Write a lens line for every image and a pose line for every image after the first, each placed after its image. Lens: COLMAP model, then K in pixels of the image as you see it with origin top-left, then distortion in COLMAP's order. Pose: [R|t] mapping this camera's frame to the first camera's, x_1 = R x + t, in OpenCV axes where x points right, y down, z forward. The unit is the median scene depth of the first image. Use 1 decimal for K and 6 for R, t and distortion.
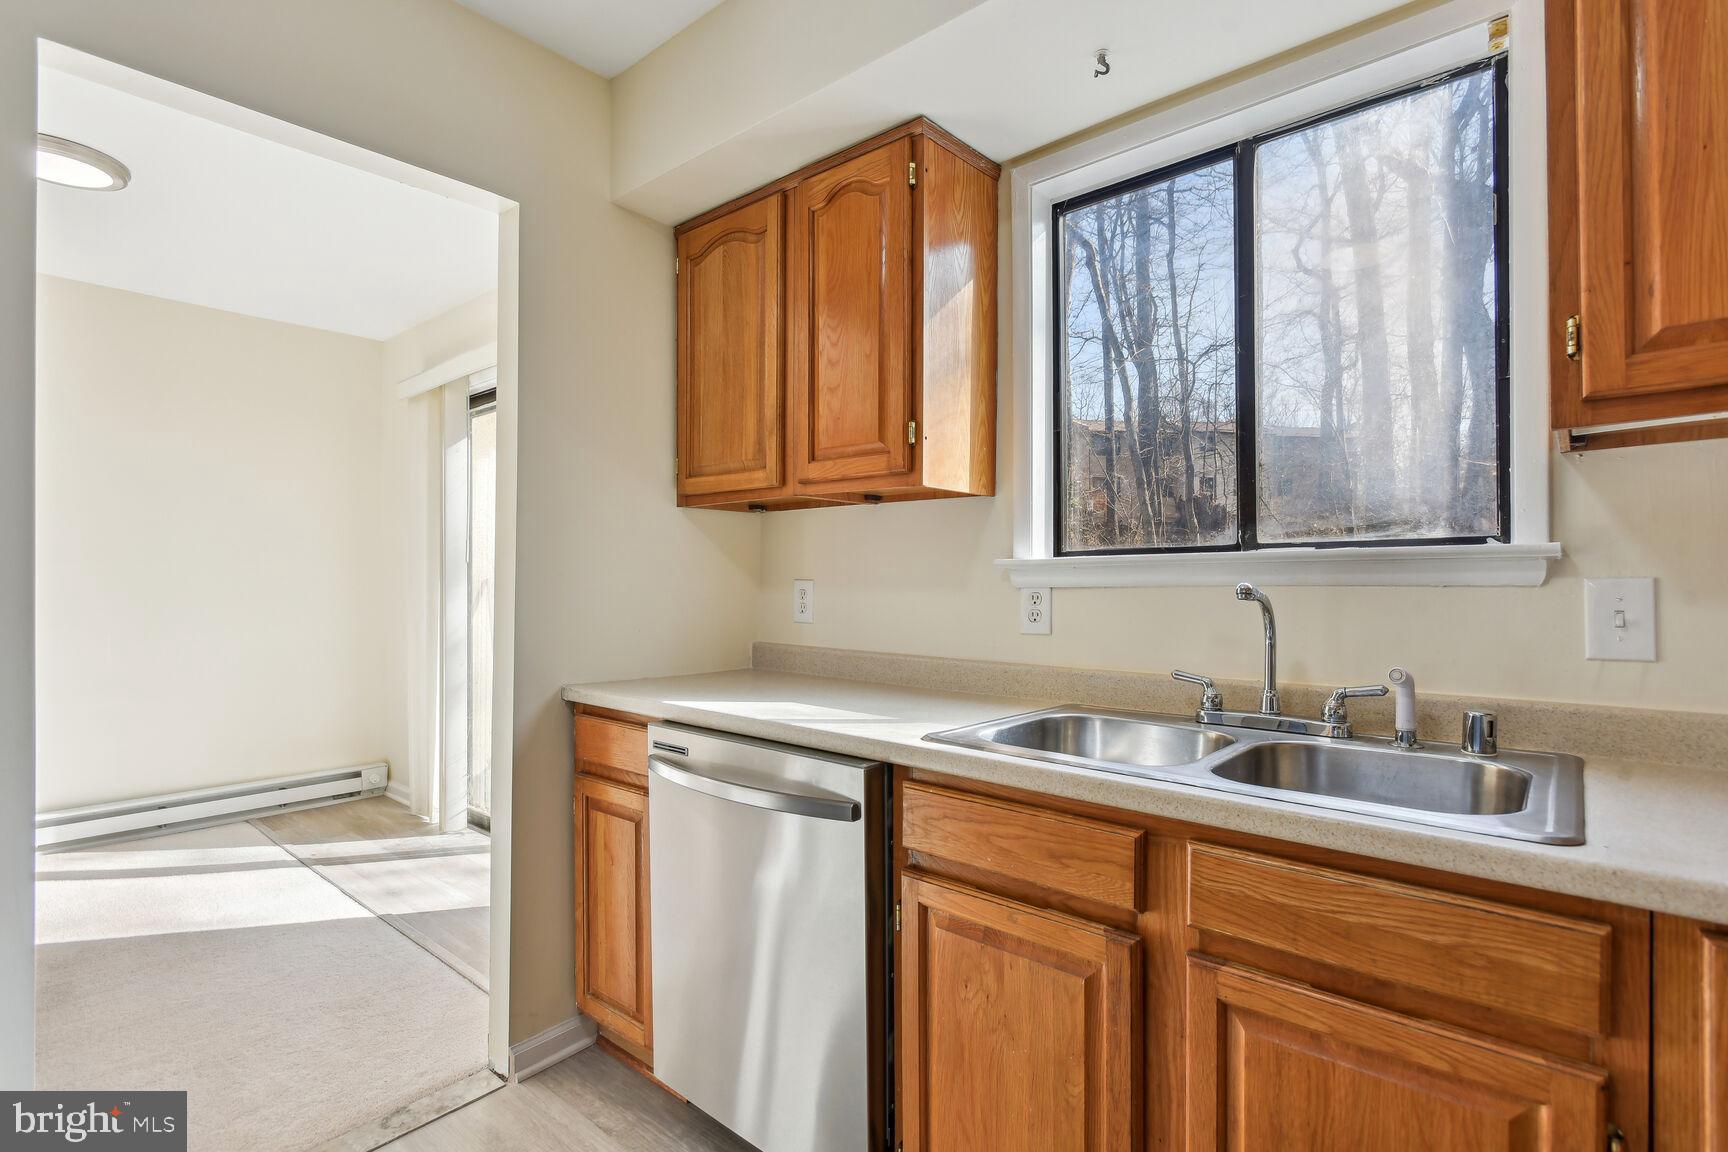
lens RADIAL K [[836.0, 0, 867.9], [0, 836.0, 580.6], [0, 0, 1]] dist [0.004601, 0.000673]
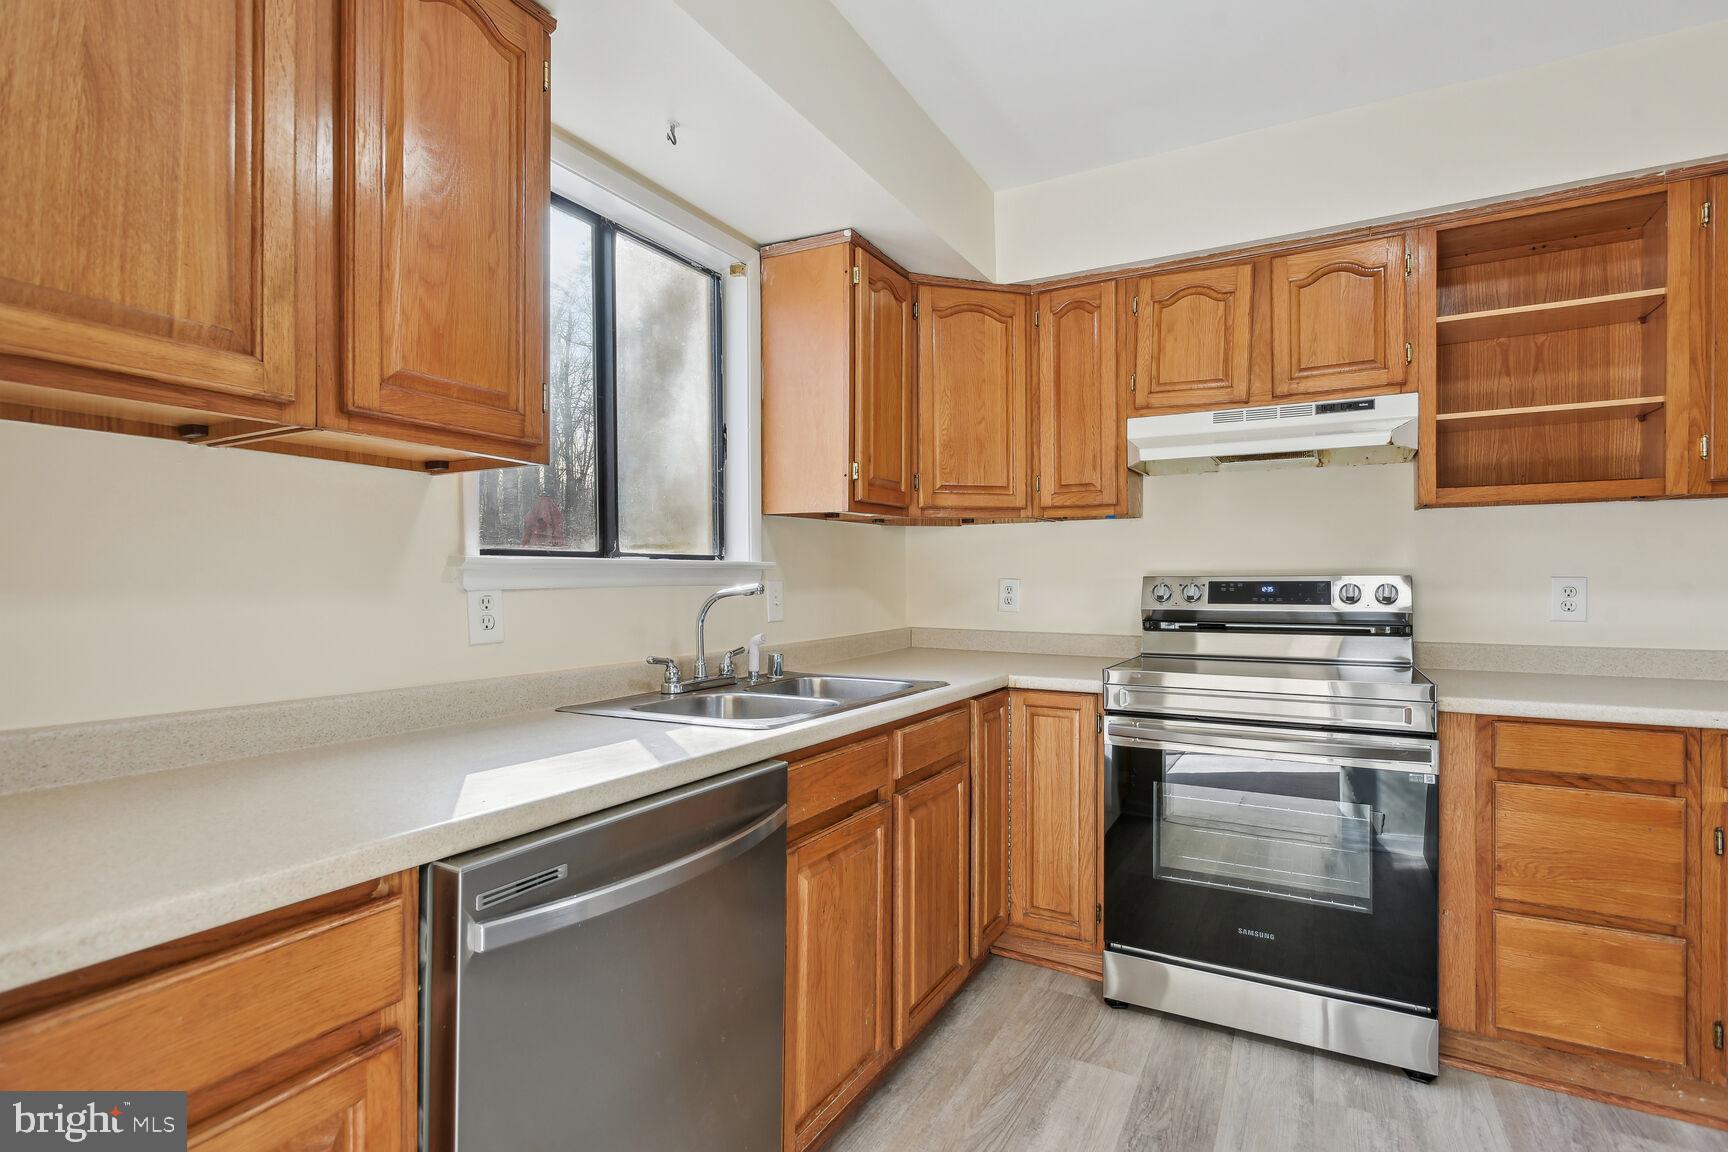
lens RADIAL K [[836.0, 0, 865.6], [0, 836.0, 580.8], [0, 0, 1]] dist [0.004601, 0.000673]
pose [[-0.186298, 0.013502, 0.982400, -0.825732], [0.019869, 0.999753, -0.009973, 0.017587], [-0.982292, 0.017661, -0.186520, 0.884322]]
